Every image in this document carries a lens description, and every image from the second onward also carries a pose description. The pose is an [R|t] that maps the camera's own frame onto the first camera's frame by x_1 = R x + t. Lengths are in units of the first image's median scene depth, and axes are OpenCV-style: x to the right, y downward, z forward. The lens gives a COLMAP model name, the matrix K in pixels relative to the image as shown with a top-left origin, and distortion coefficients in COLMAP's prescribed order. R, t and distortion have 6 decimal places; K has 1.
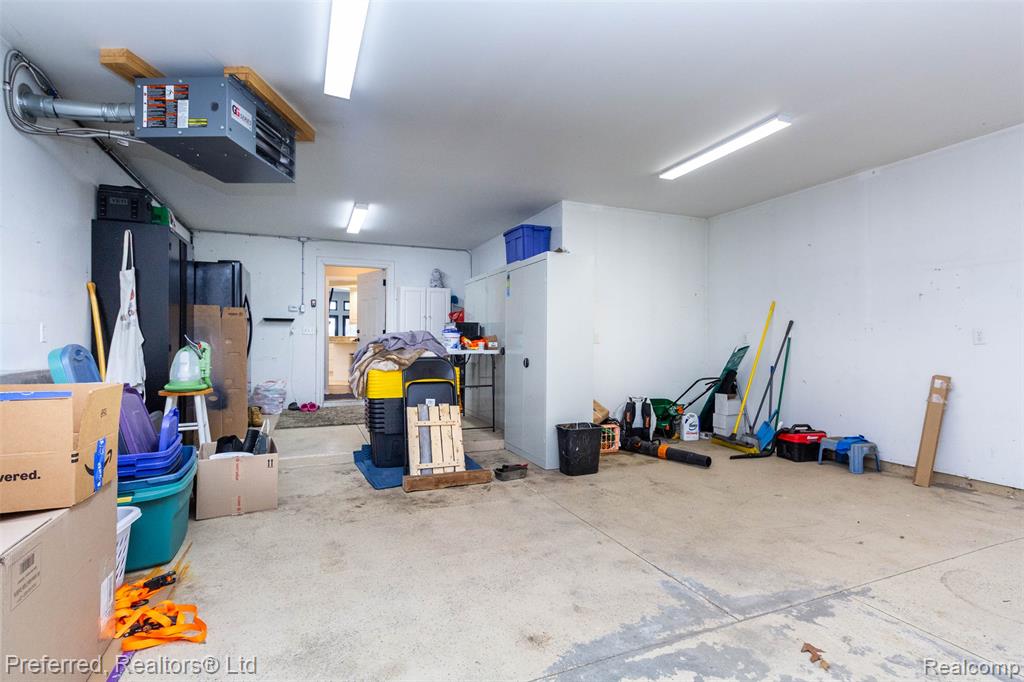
lens RADIAL K [[480.6, 0, 506.3], [0, 480.6, 341.5], [0, 0, 1]] dist [0.000099, 0.001436]
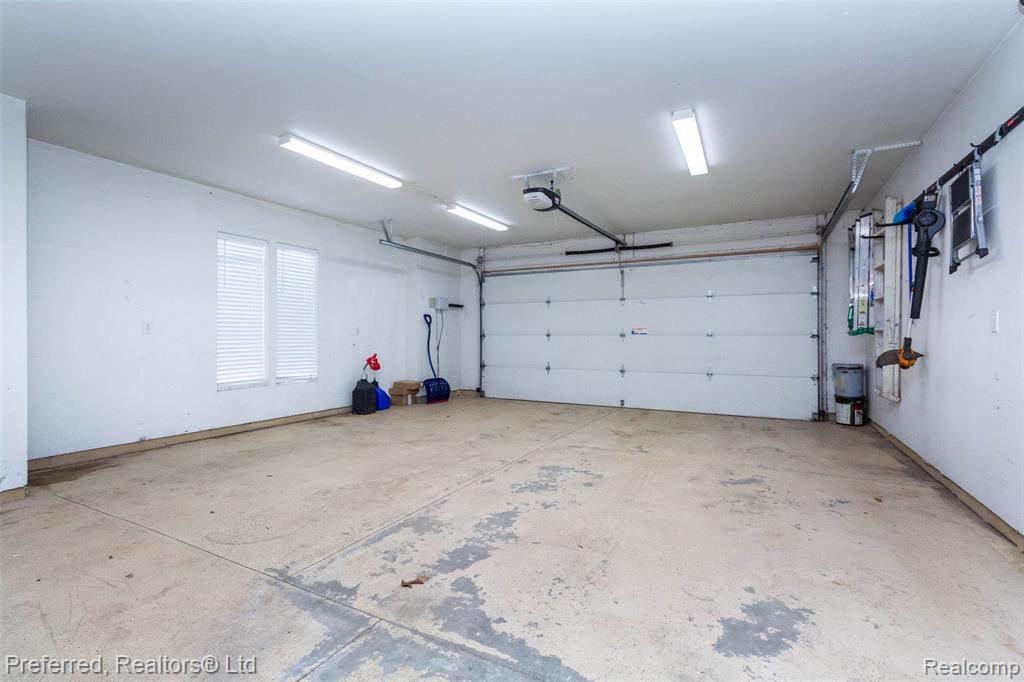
lens RADIAL K [[480.6, 0, 502.3], [0, 480.6, 338.0], [0, 0, 1]] dist [0.000099, 0.001436]
pose [[-0.625724, -0.009239, 0.779990, -0.423950], [-0.003062, 0.999951, 0.009388, 0.000855], [-0.780039, 0.003486, -0.625722, 1.422220]]
